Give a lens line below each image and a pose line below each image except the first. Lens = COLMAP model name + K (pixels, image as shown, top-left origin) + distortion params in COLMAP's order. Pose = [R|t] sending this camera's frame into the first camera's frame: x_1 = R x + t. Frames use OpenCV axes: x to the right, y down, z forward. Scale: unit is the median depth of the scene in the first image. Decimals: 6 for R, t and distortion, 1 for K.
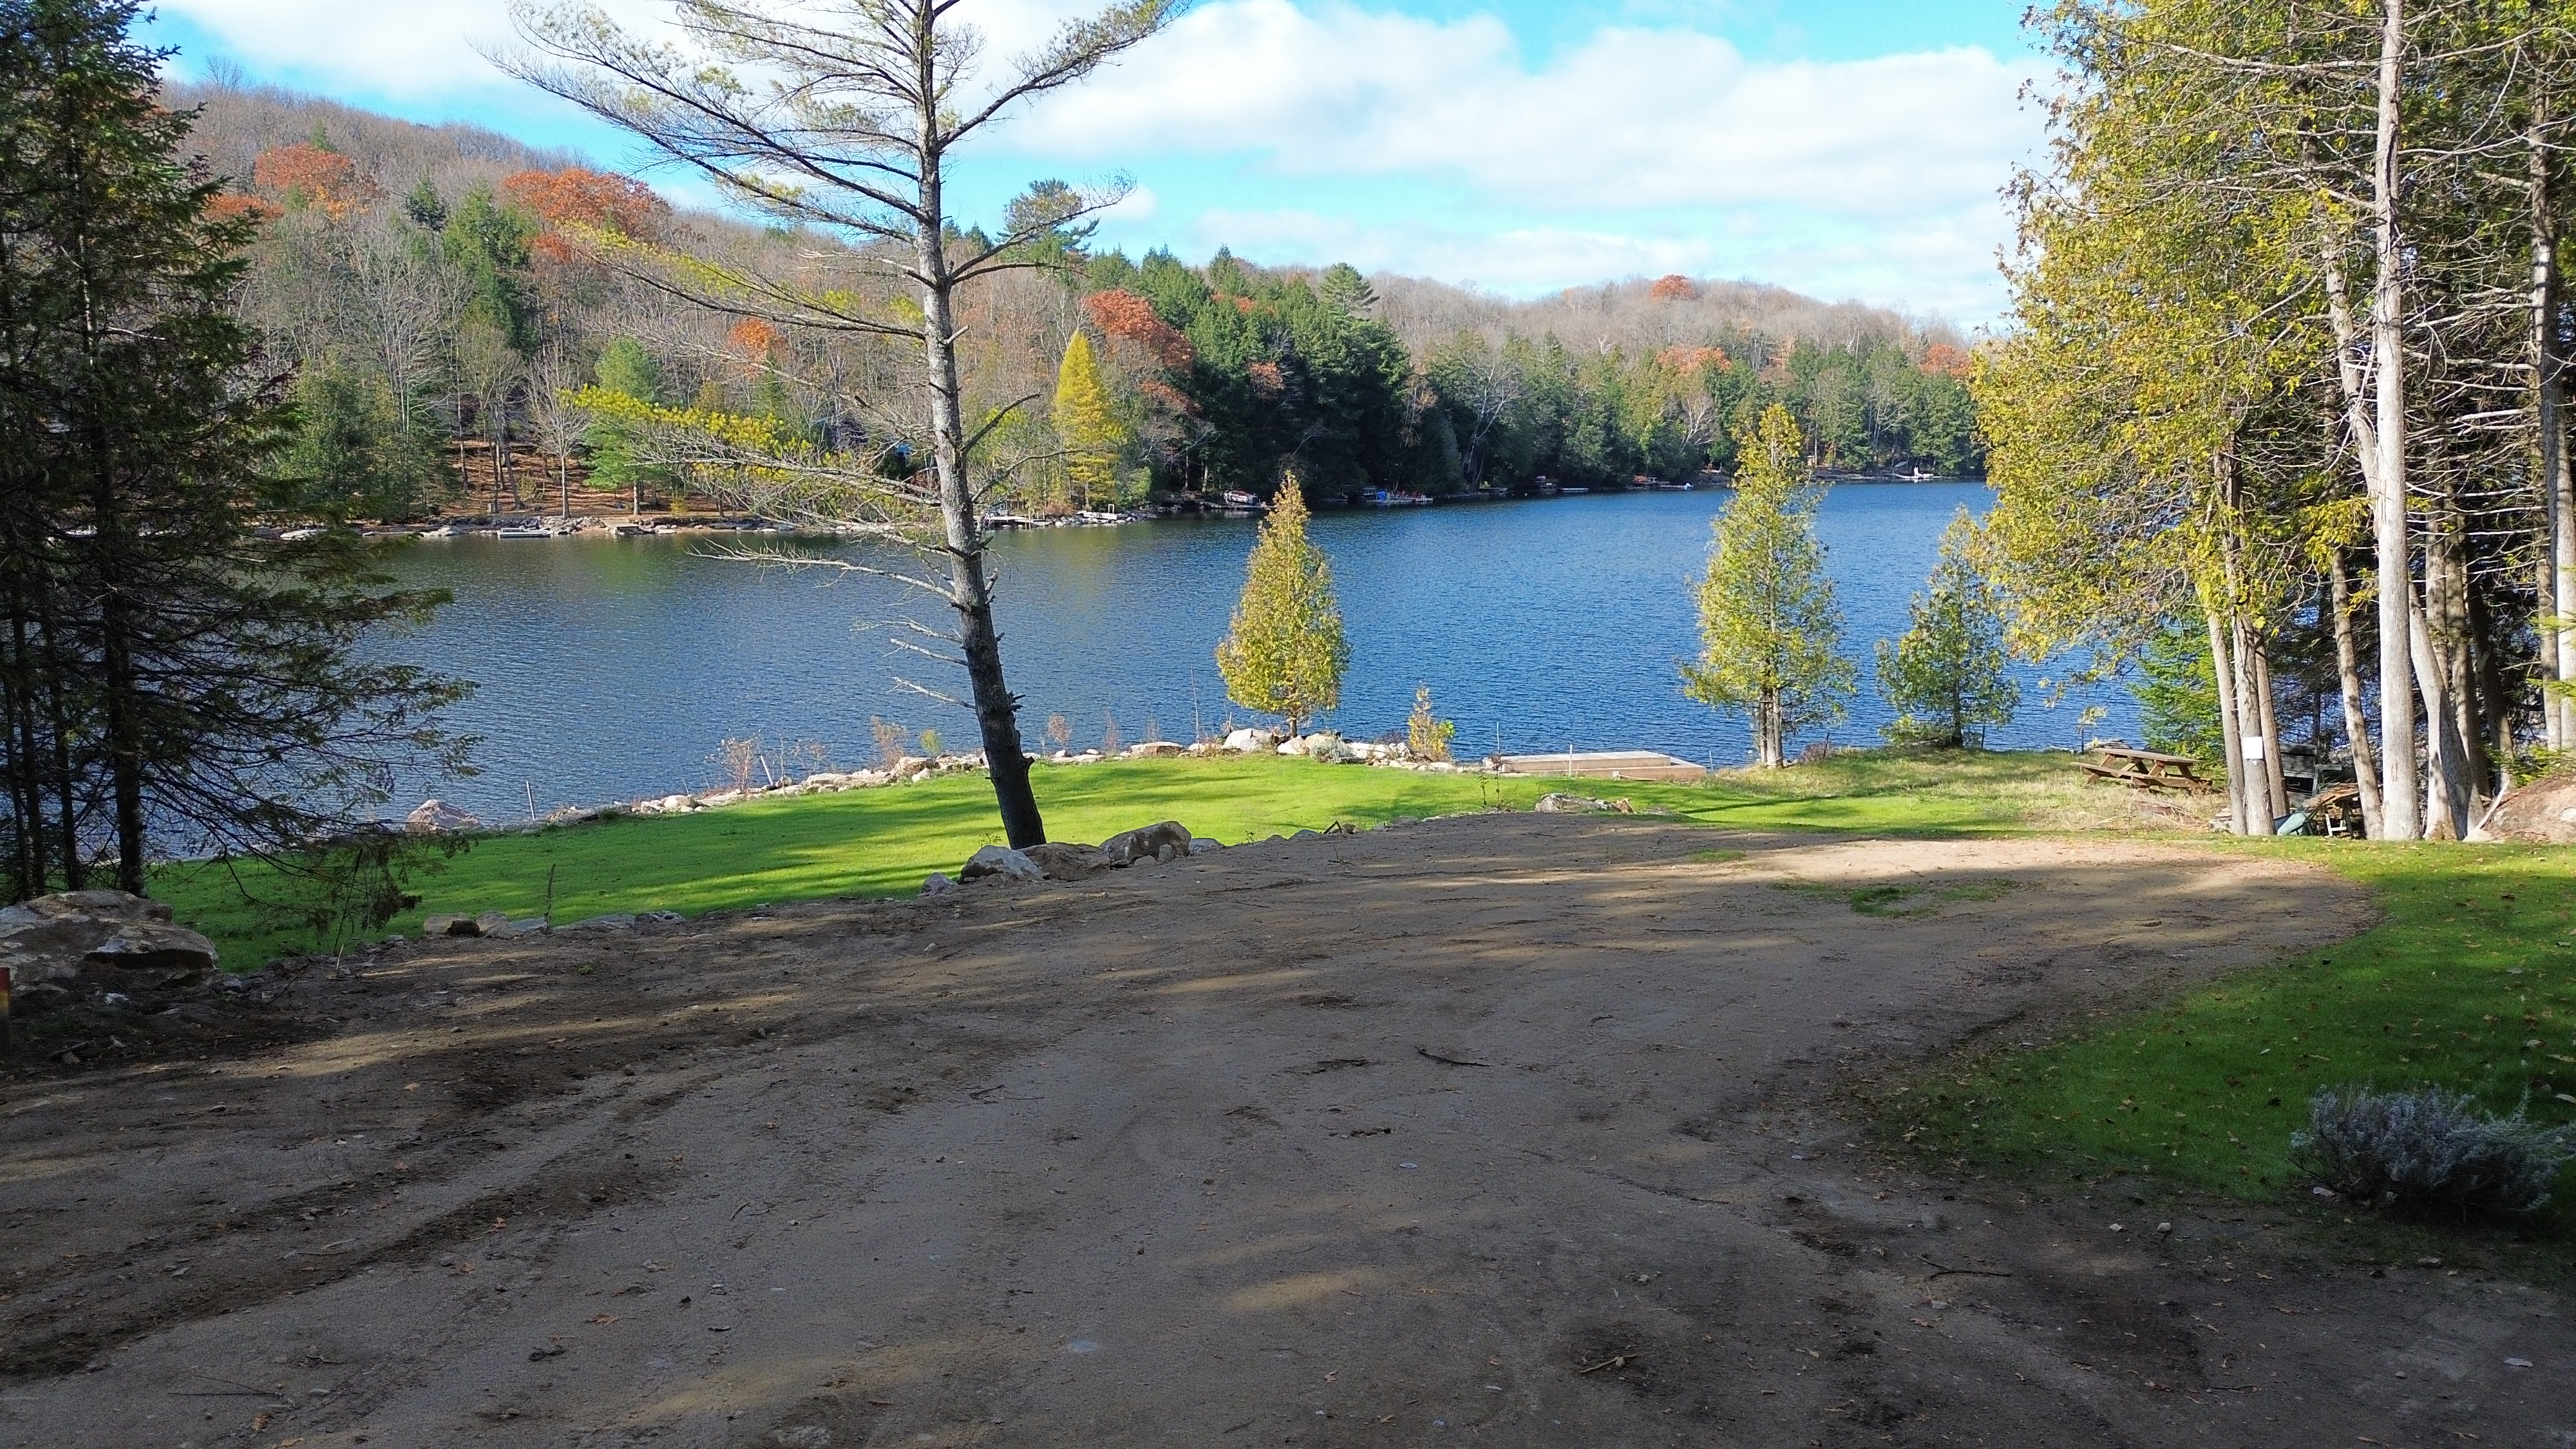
lens RADIAL K [[1802.4, 0, 1292.8], [0, 1802.4, 722.6], [0, 0, 1]] dist [0.075616, -0.071242]
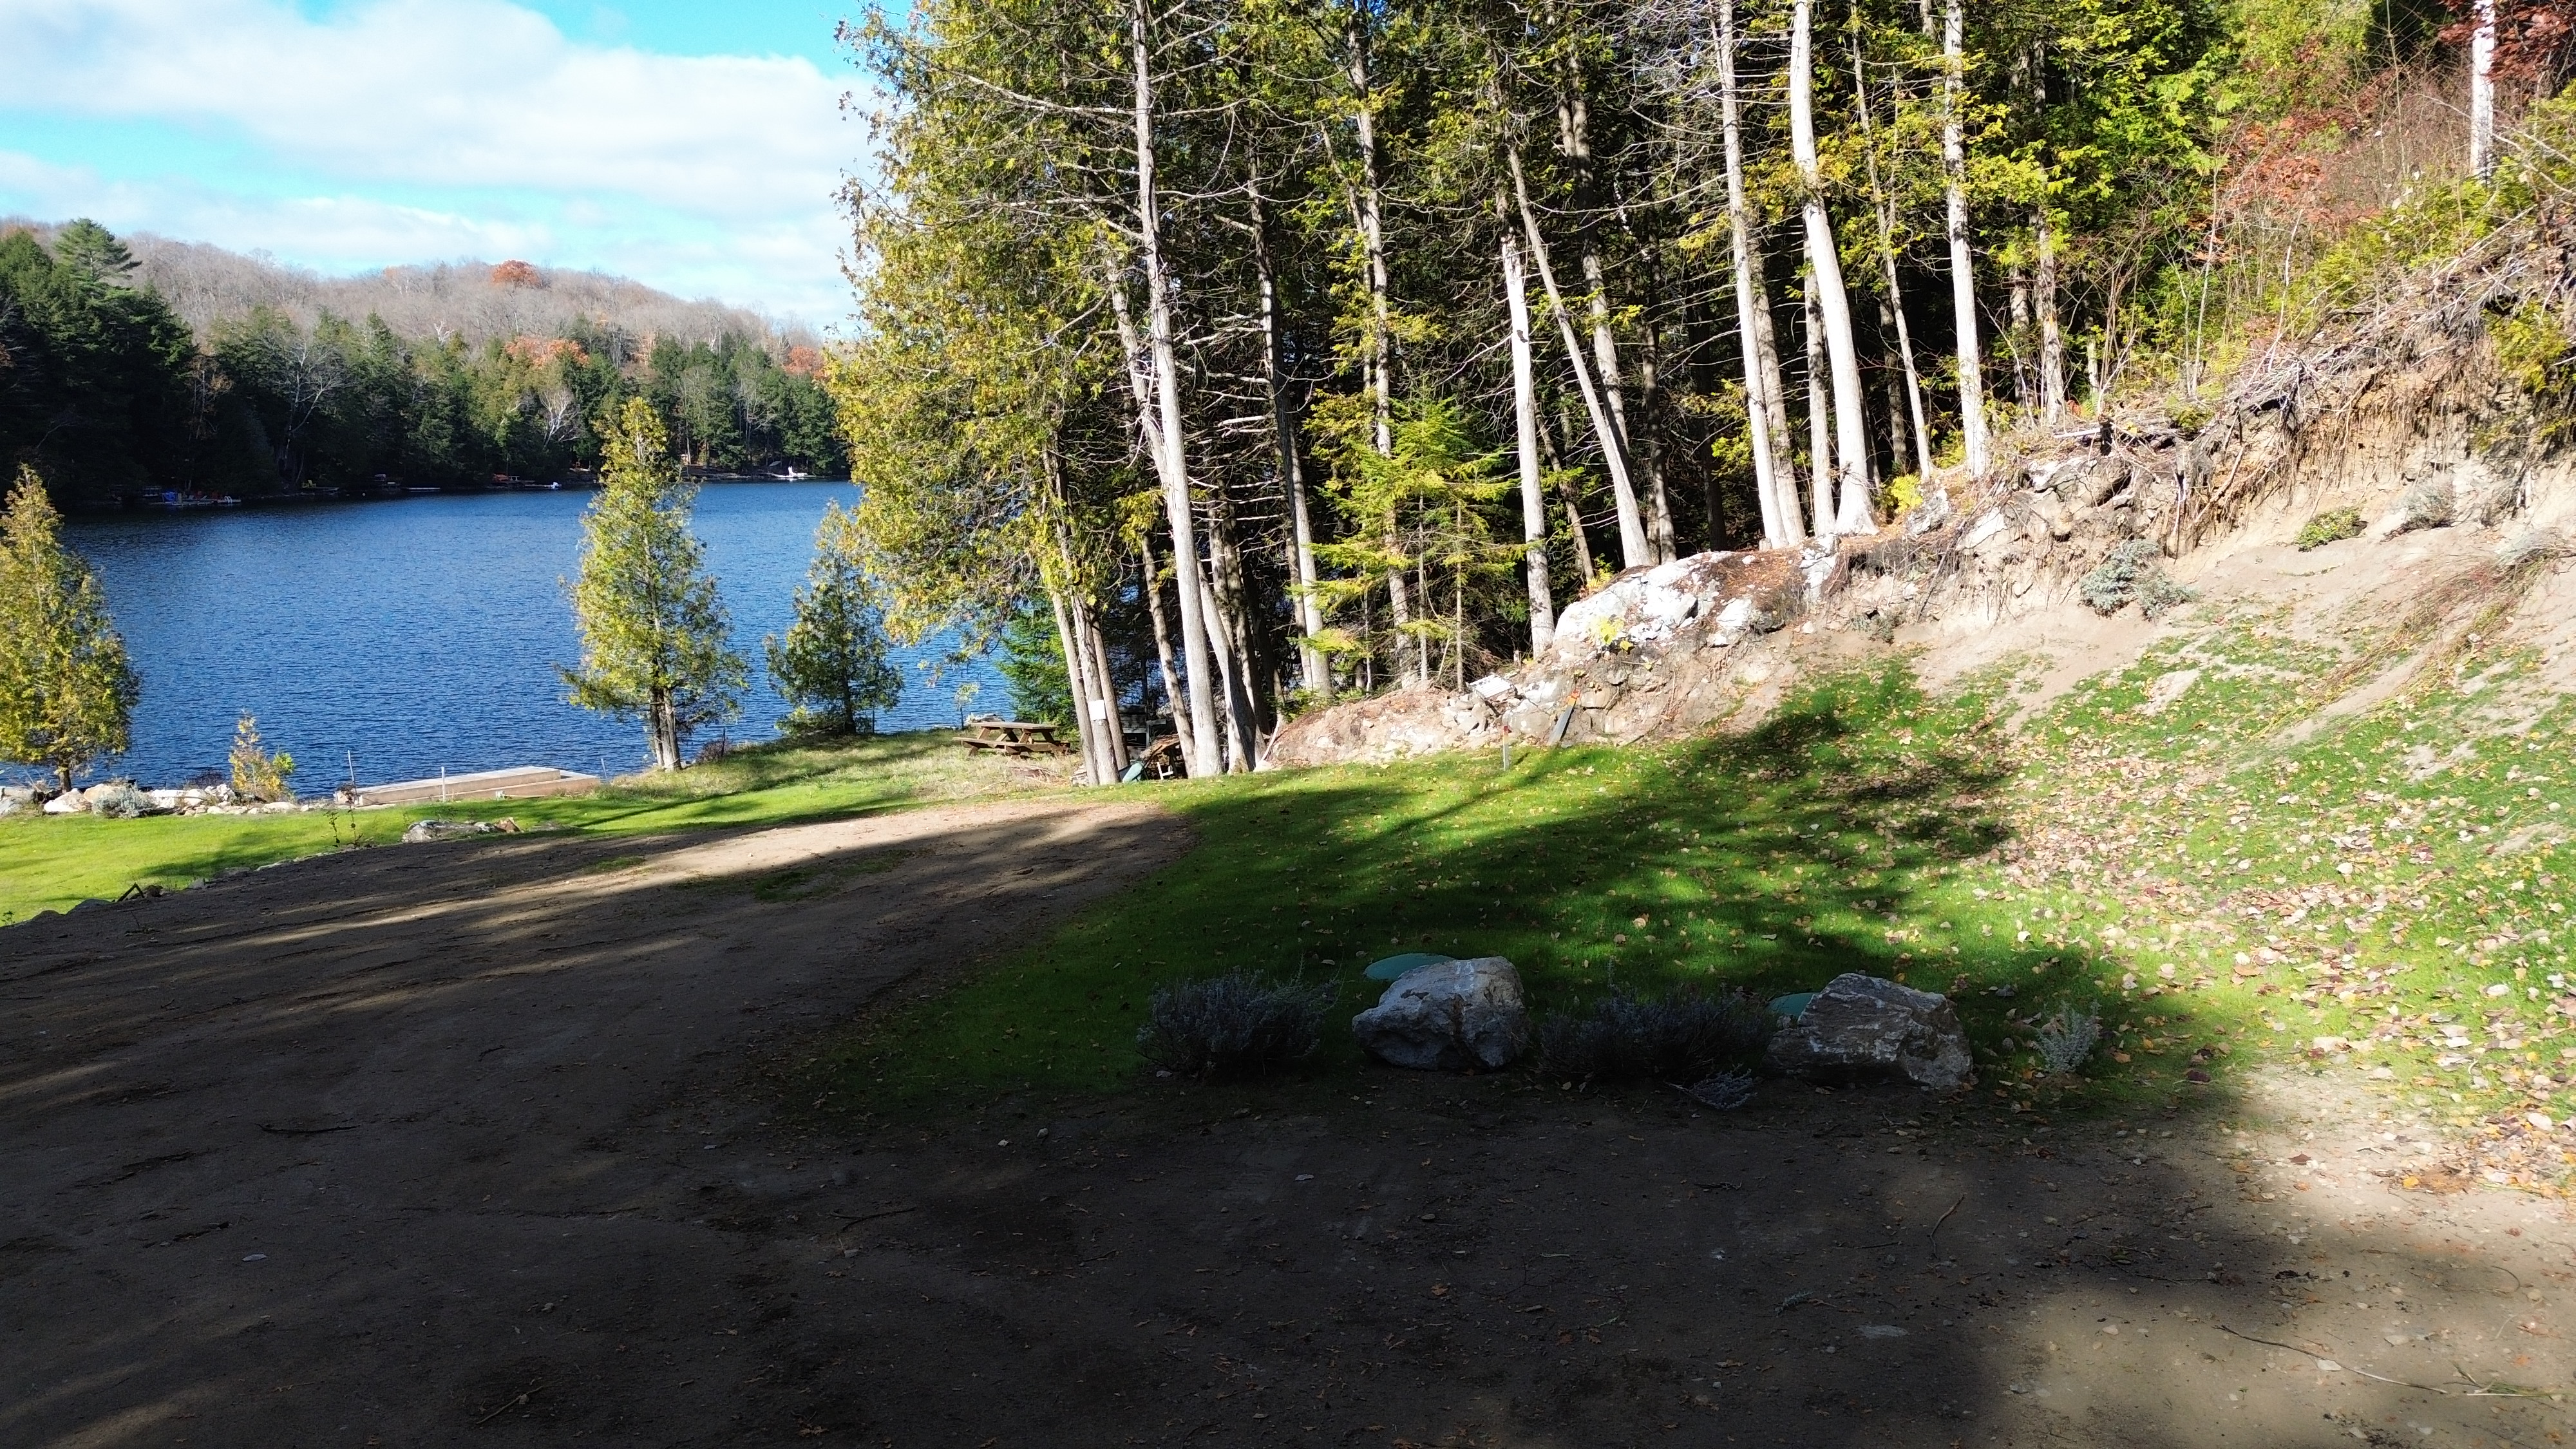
lens RADIAL K [[1802.4, 0, 1292.8], [0, 1802.4, 722.6], [0, 0, 1]] dist [0.075616, -0.071242]
pose [[0.828411, -0.083316, 0.553890, 0.002614], [0.083053, 0.996215, 0.025634, 0.002405], [-0.553930, 0.024767, 0.832195, -0.001721]]
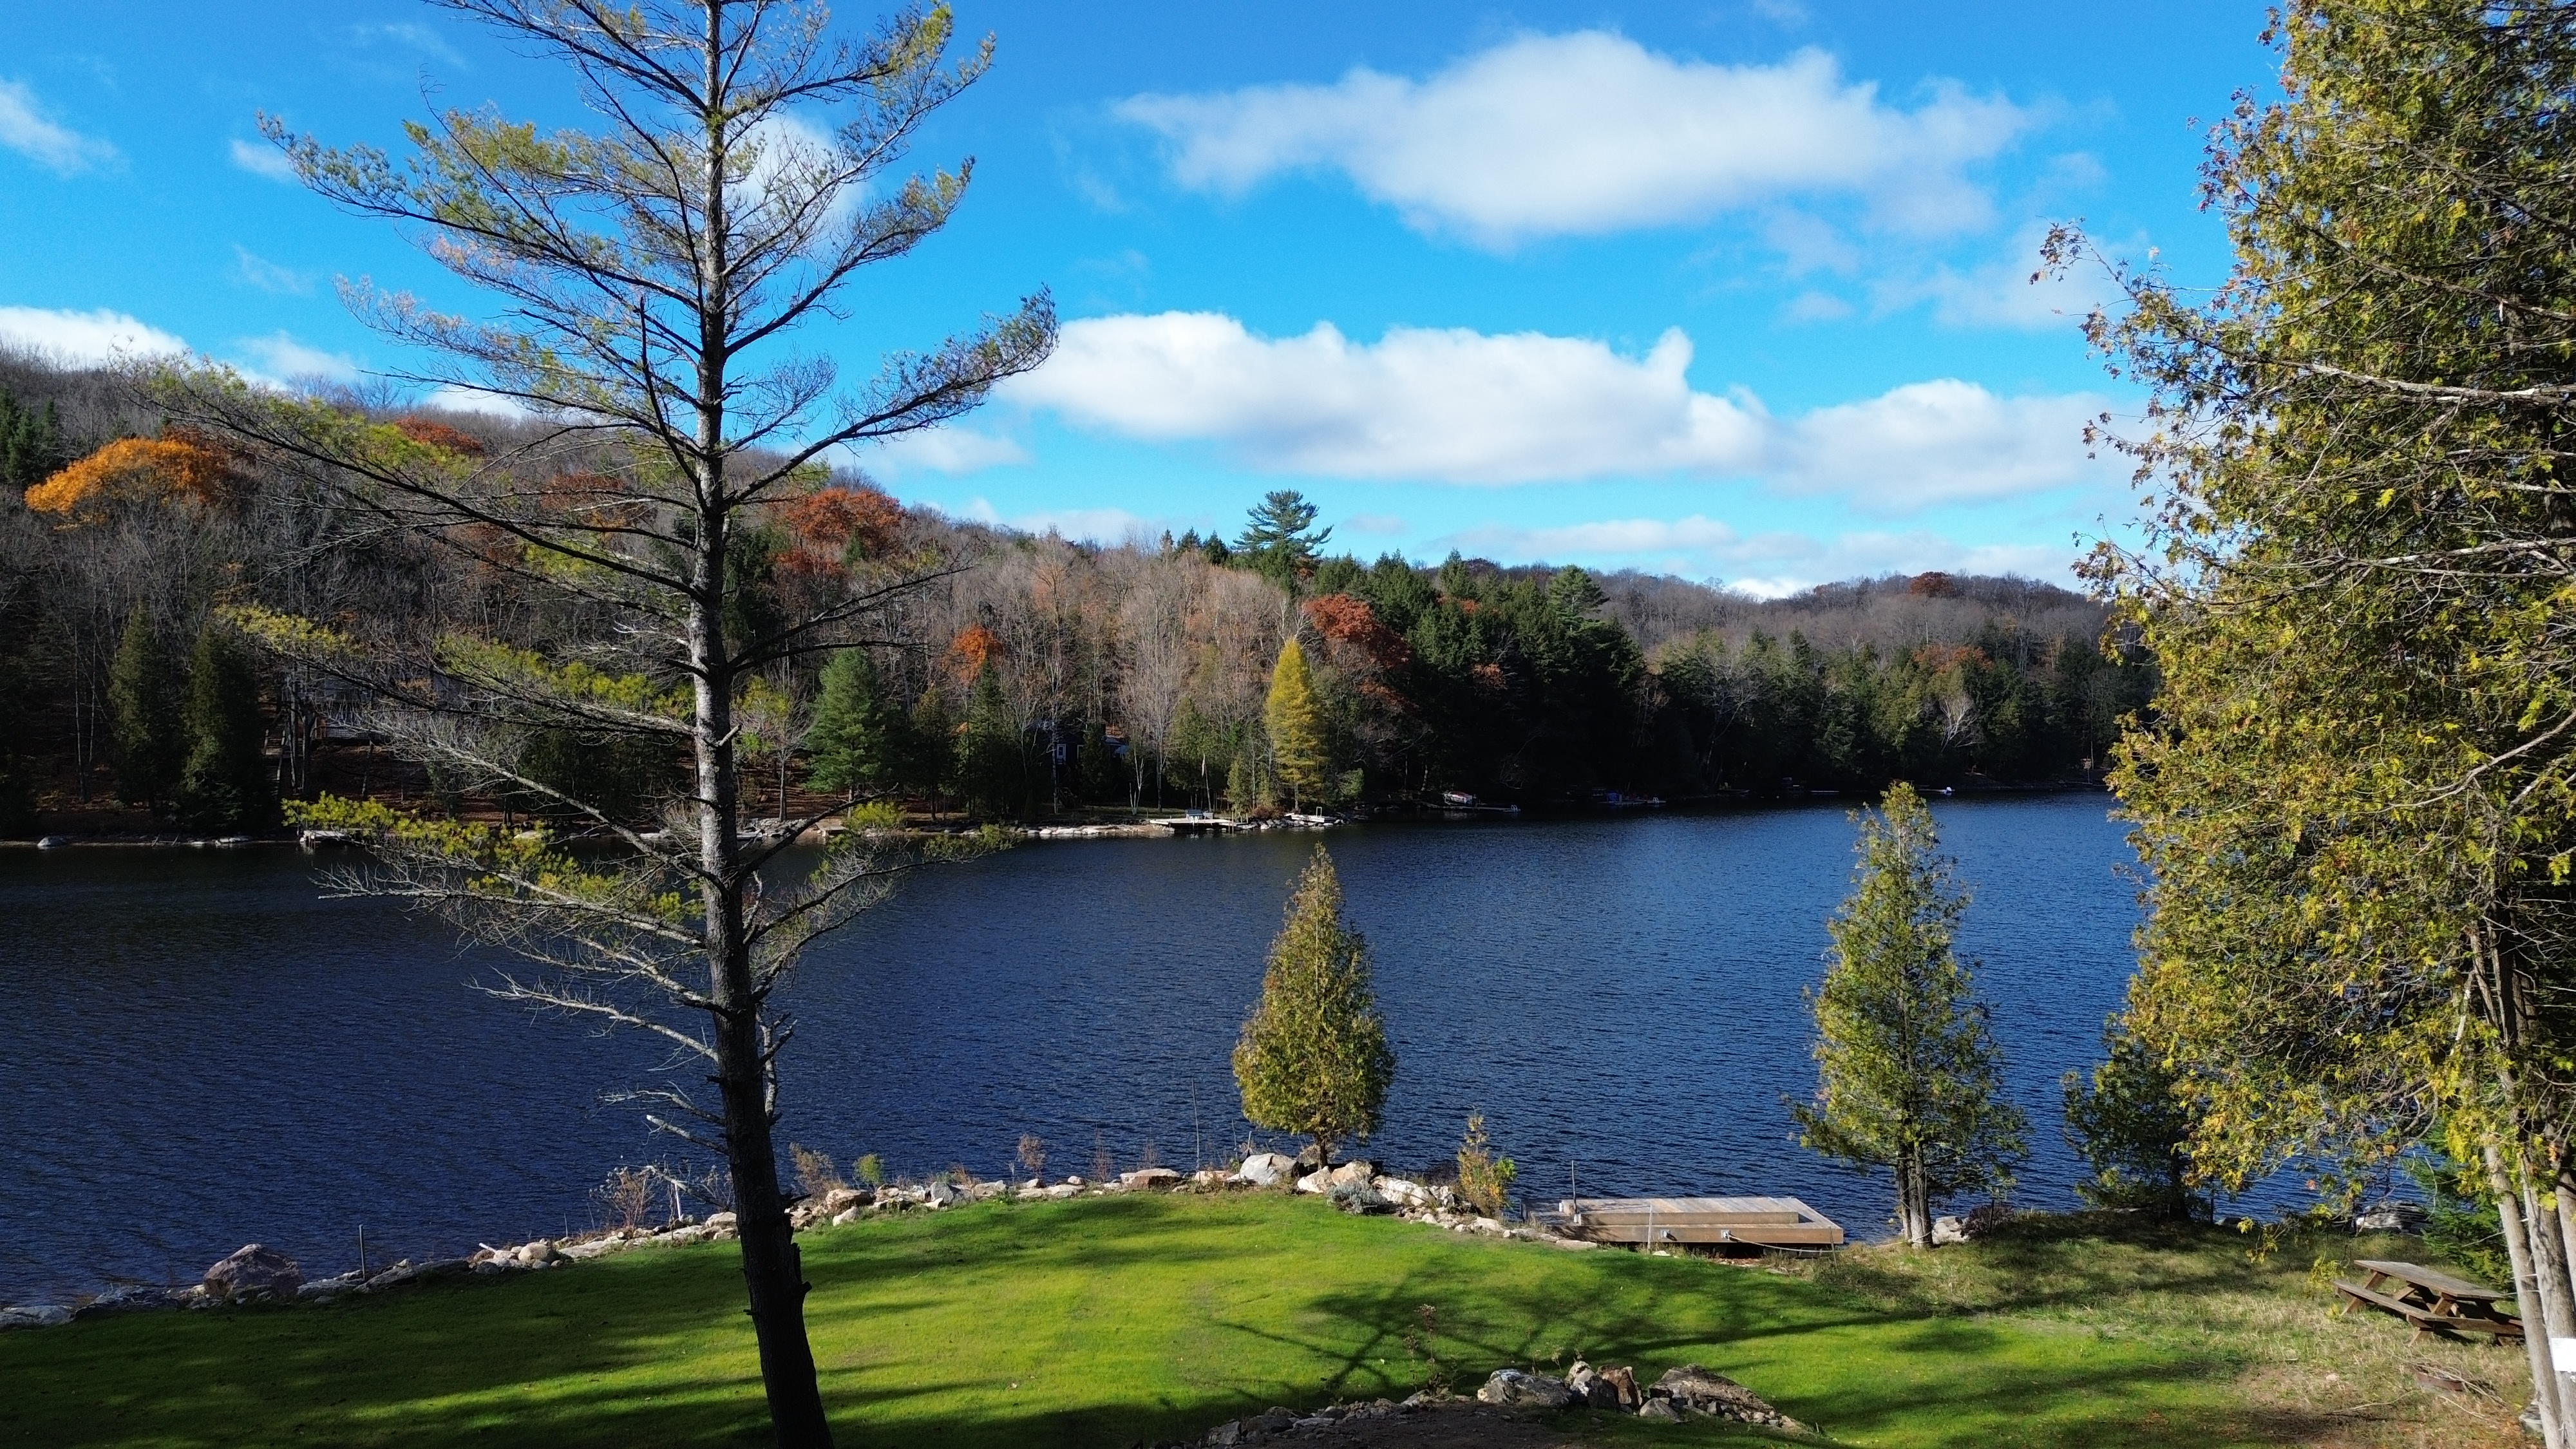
lens RADIAL K [[1797.3, 0, 1294.0], [0, 1797.3, 716.1], [0, 0, 1]] dist [0.113598, -0.135132]
pose [[0.990273, 0.005508, -0.139030, 0.122824], [-0.027929, 0.986749, -0.159835, -0.075347], [0.136307, 0.162163, 0.977304, 0.189909]]
